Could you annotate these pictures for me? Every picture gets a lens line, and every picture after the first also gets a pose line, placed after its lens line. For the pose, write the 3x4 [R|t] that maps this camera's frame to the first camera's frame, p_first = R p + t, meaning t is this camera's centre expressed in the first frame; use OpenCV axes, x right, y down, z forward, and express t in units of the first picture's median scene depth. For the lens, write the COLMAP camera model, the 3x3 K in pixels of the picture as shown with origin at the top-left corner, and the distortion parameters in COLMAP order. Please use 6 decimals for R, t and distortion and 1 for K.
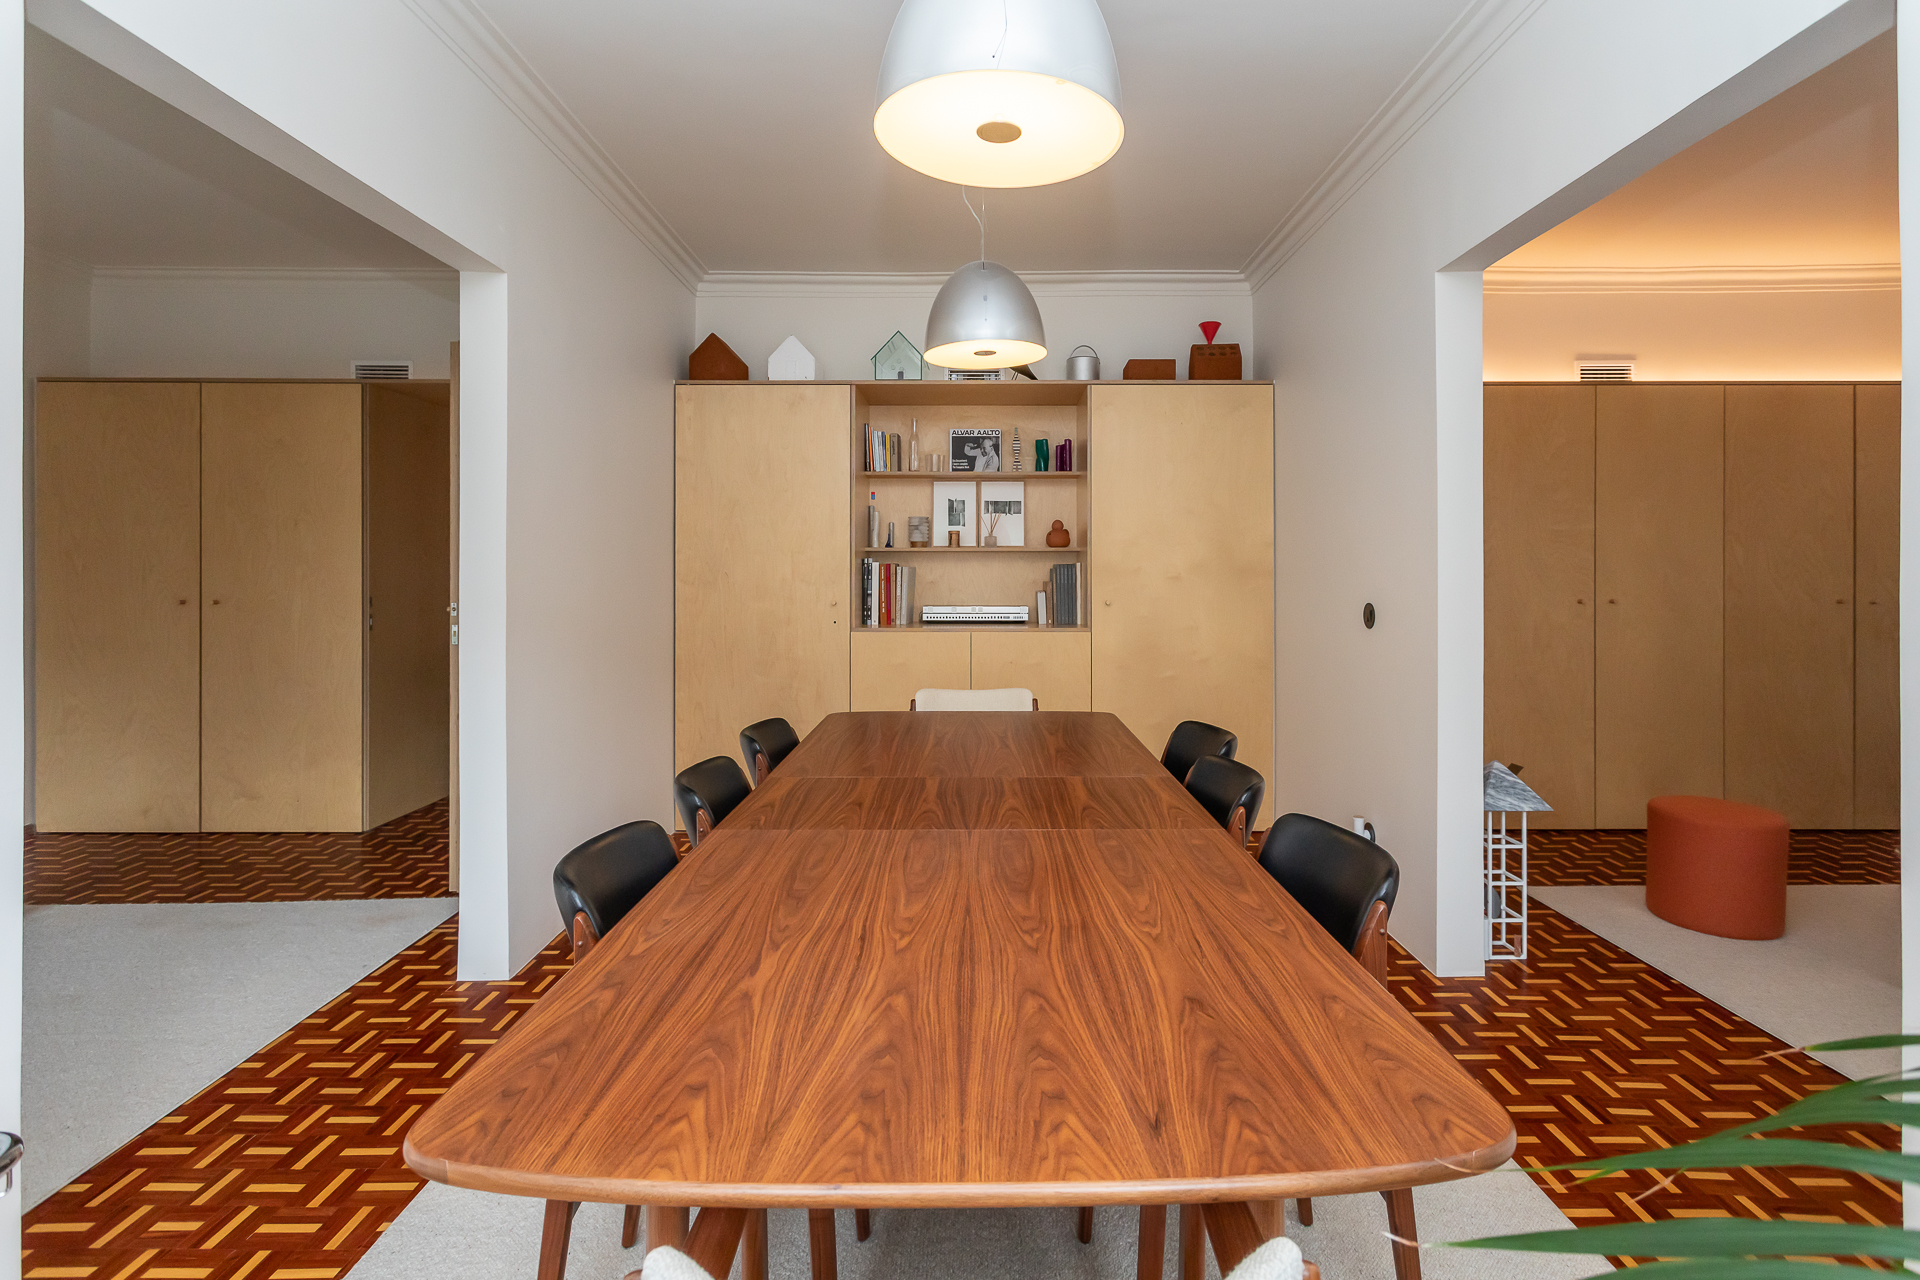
lens RADIAL K [[912.8, 0, 955.3], [0, 912.8, 629.5], [0, 0, 1]] dist [0.003054, 0.000265]
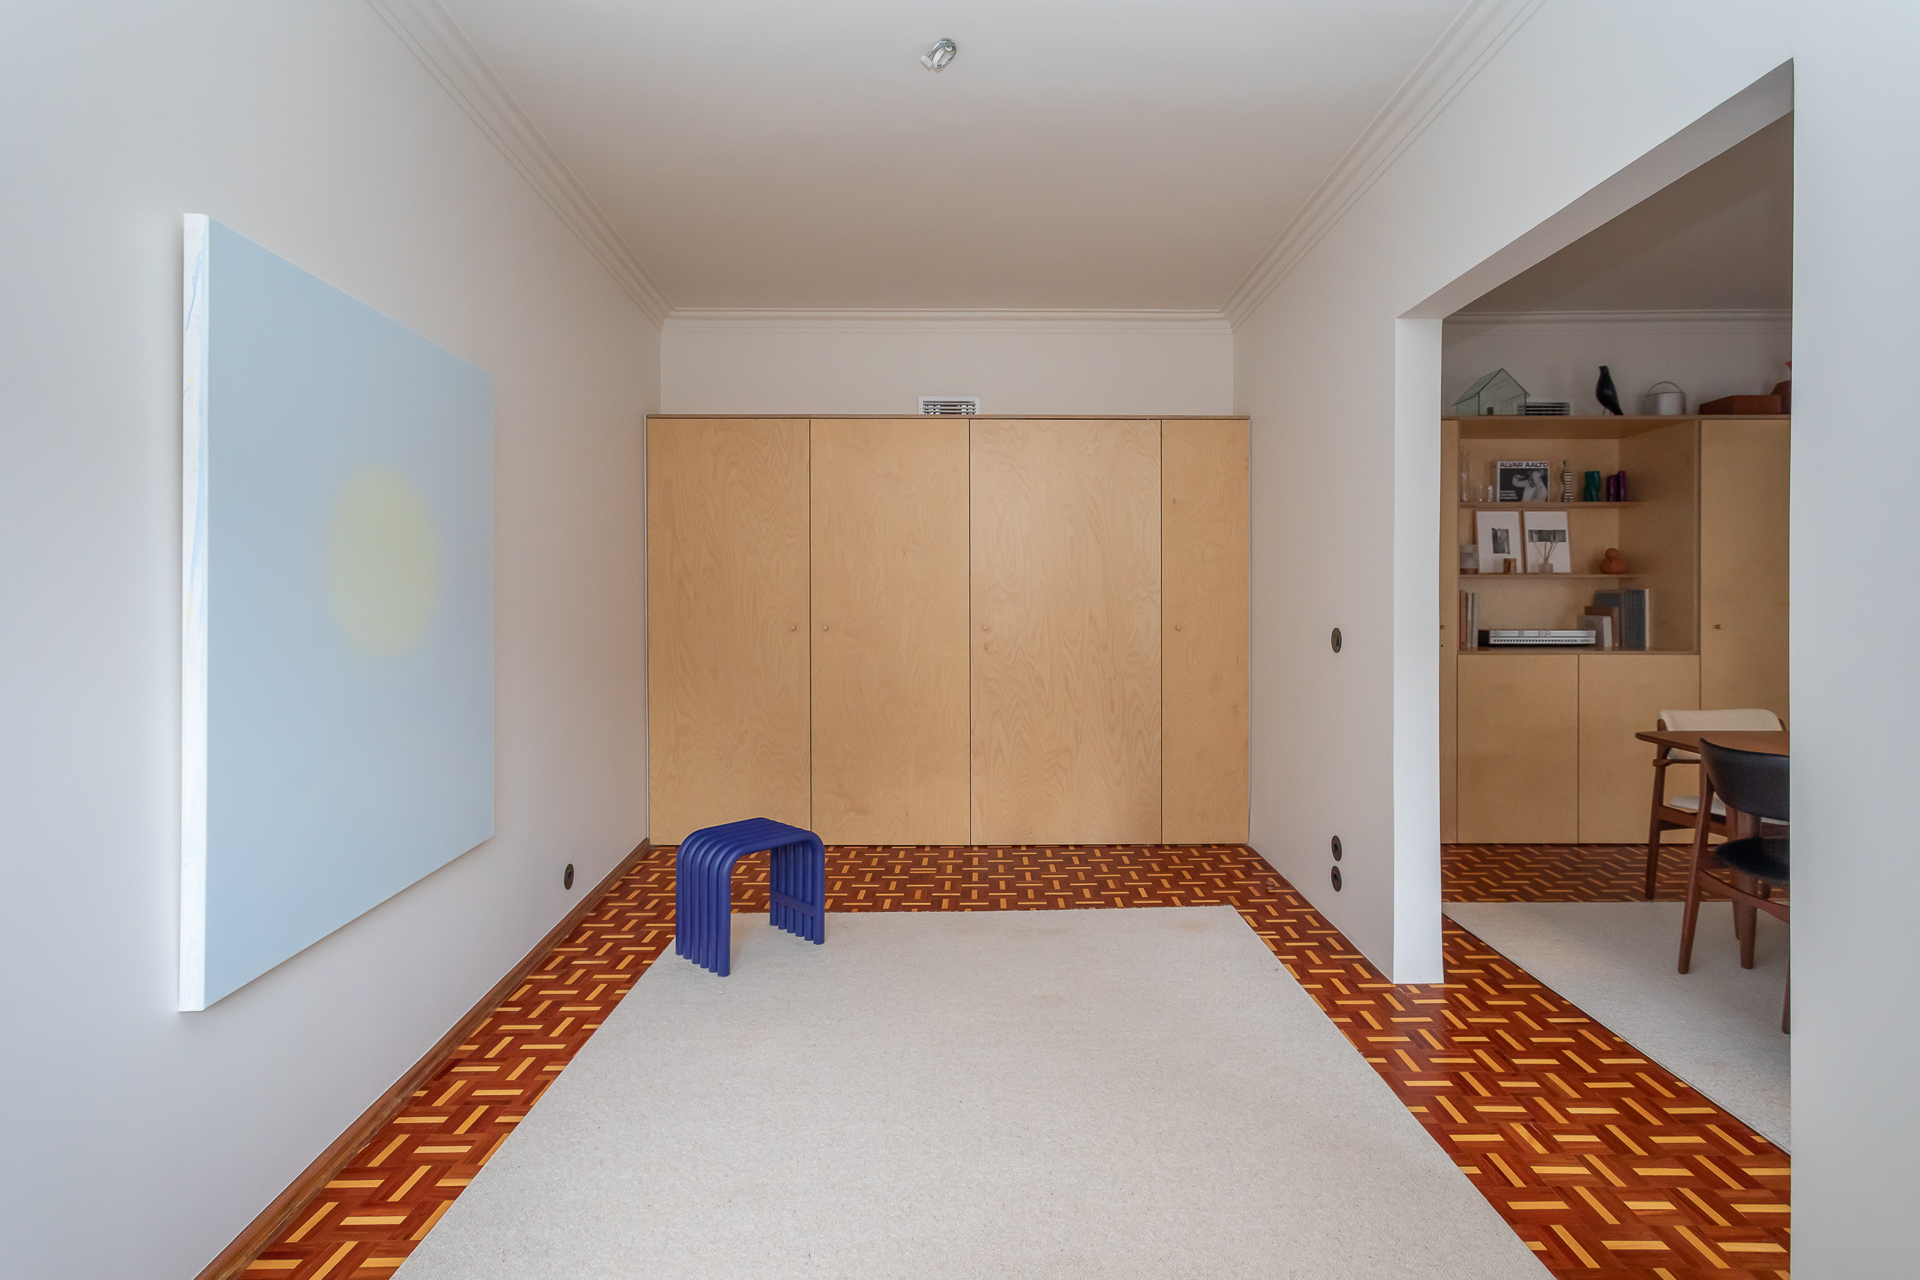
lens RADIAL K [[902.5, 0, 963.7], [0, 902.5, 600.0], [0, 0, 1]] dist [0.017559, 0.000534]
pose [[0.999258, -0.005130, 0.038173, -0.657881], [0.007491, 0.998050, -0.061965, -0.001180], [-0.037780, 0.062205, 0.997348, -0.006506]]
